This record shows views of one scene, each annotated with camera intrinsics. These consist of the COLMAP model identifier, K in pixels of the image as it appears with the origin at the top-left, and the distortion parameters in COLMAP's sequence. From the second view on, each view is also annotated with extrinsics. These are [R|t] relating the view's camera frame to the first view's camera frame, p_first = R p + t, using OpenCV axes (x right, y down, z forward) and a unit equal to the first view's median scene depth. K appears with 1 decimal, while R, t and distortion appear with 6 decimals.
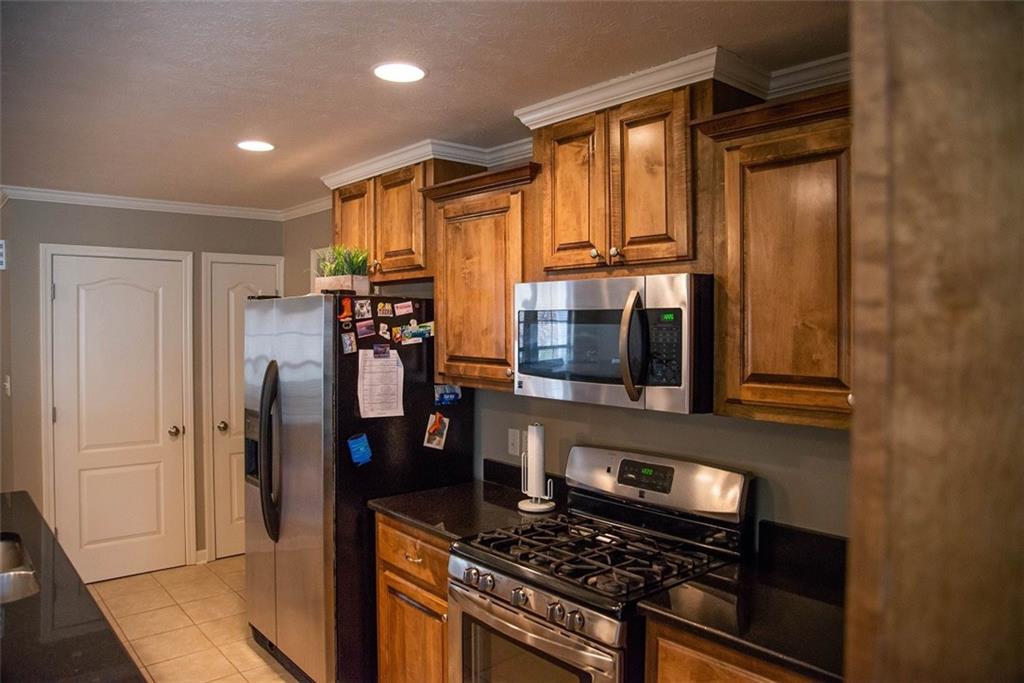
lens RADIAL K [[714.4, 0, 511.9], [0, 714.4, 331.9], [0, 0, 1]] dist [-0.121001, 0.084959]
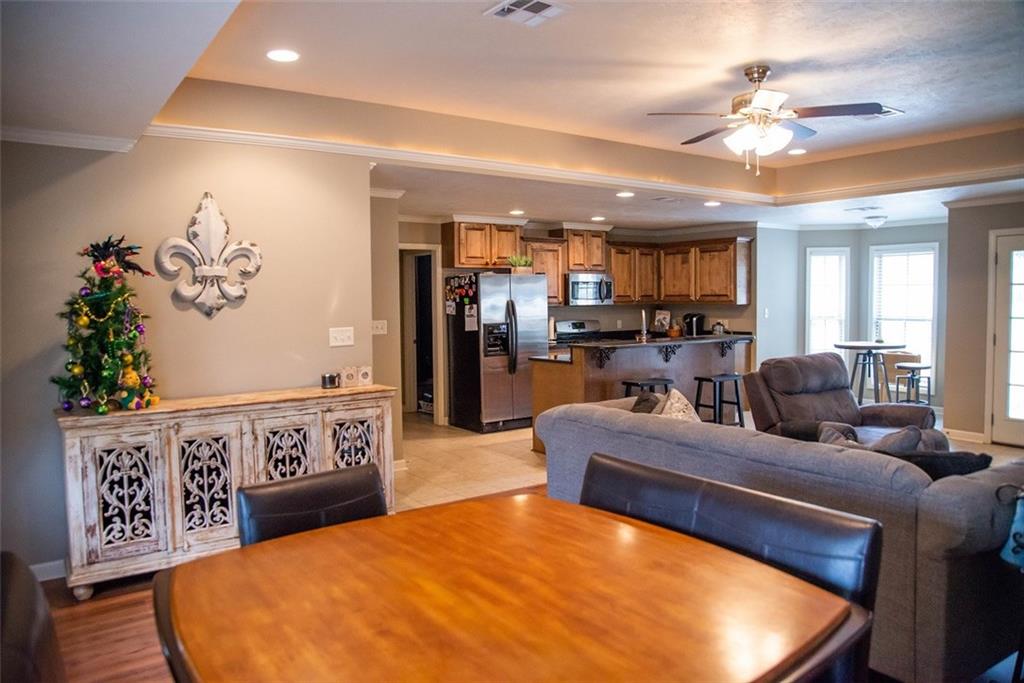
lens RADIAL K [[714.4, 0, 511.9], [0, 714.4, 331.9], [0, 0, 1]] dist [-0.121001, 0.084959]
pose [[0.086764, -0.053252, 0.994805, -3.343828], [0.024477, 0.998383, 0.051309, 0.028447], [-0.995928, 0.019898, 0.087927, 0.936598]]
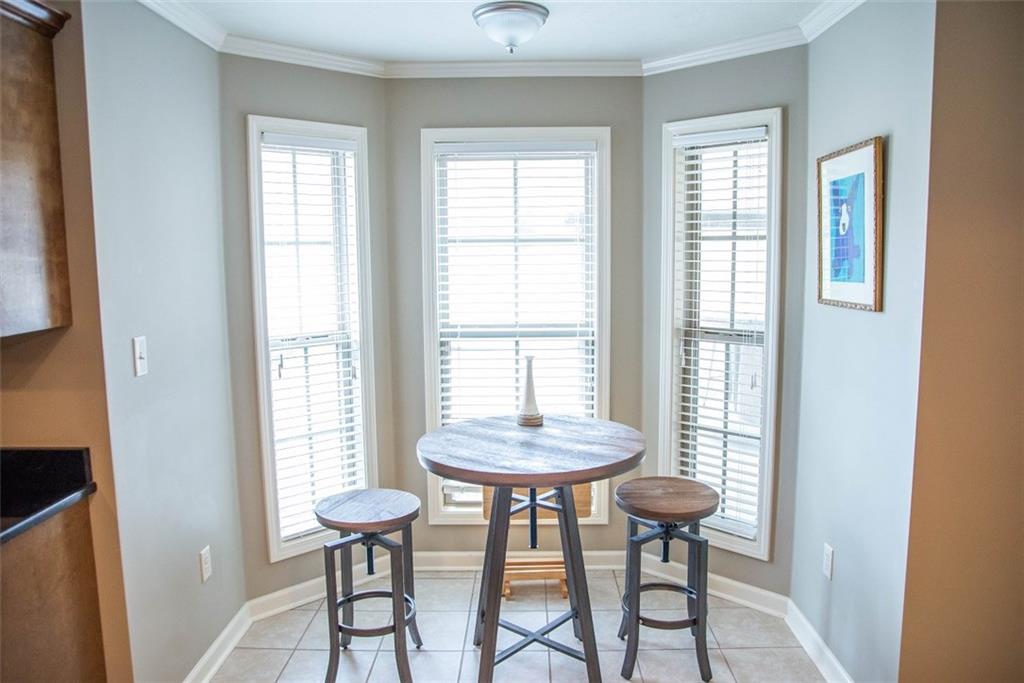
lens RADIAL K [[761.7, 0, 512.0], [0, 761.7, 341.5], [0, 0, 1]] dist [-0.092685, 0.050561]
pose [[-0.746442, -0.073908, 0.661334, -0.716662], [0.017458, 0.991296, 0.130487, 0.020803], [-0.665222, 0.108946, -0.738654, 0.355199]]
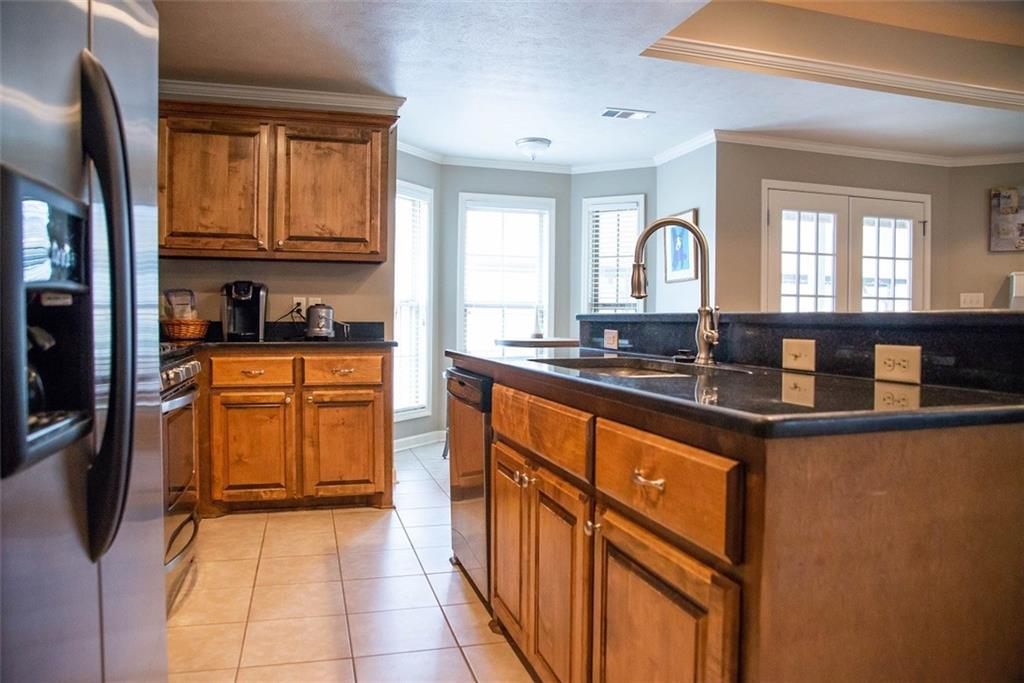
lens RADIAL K [[714.4, 0, 511.9], [0, 714.4, 331.9], [0, 0, 1]] dist [-0.121001, 0.084959]
pose [[-0.907971, -0.022020, 0.418455, -0.826286], [-0.009548, 0.999446, 0.031877, 0.199143], [-0.418925, 0.024948, -0.907678, 1.475969]]
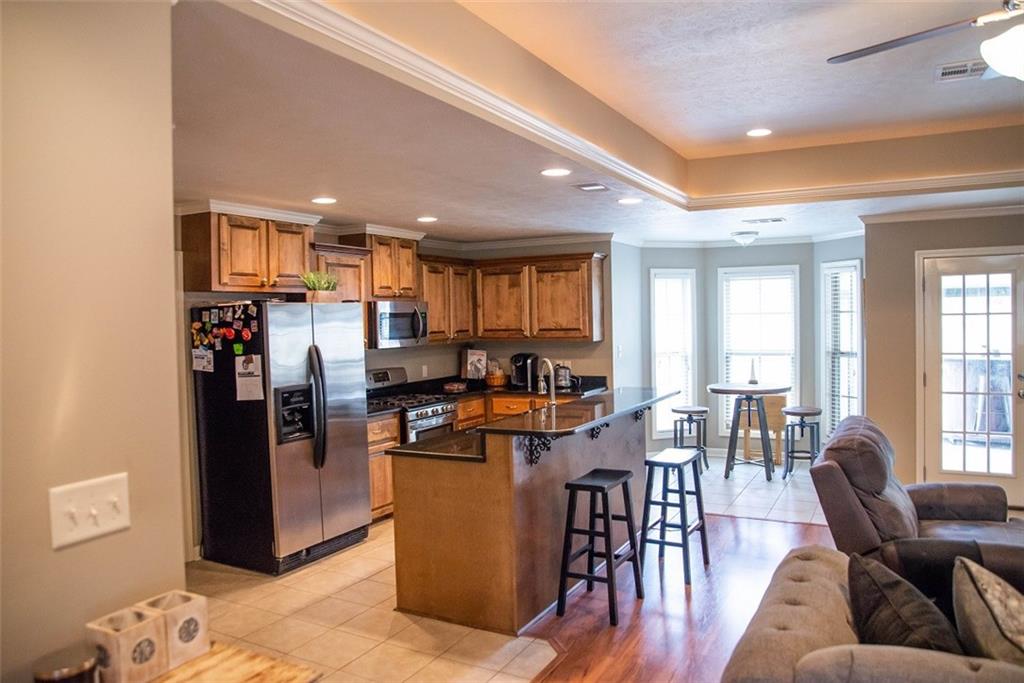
lens RADIAL K [[737.5, 0, 509.1], [0, 737.5, 336.3], [0, 0, 1]] dist [-0.127809, 0.096340]
pose [[-0.358825, -0.020781, 0.933174, -2.276905], [0.030964, 0.998937, 0.034152, -0.021634], [-0.932891, 0.041149, -0.357800, 1.393946]]
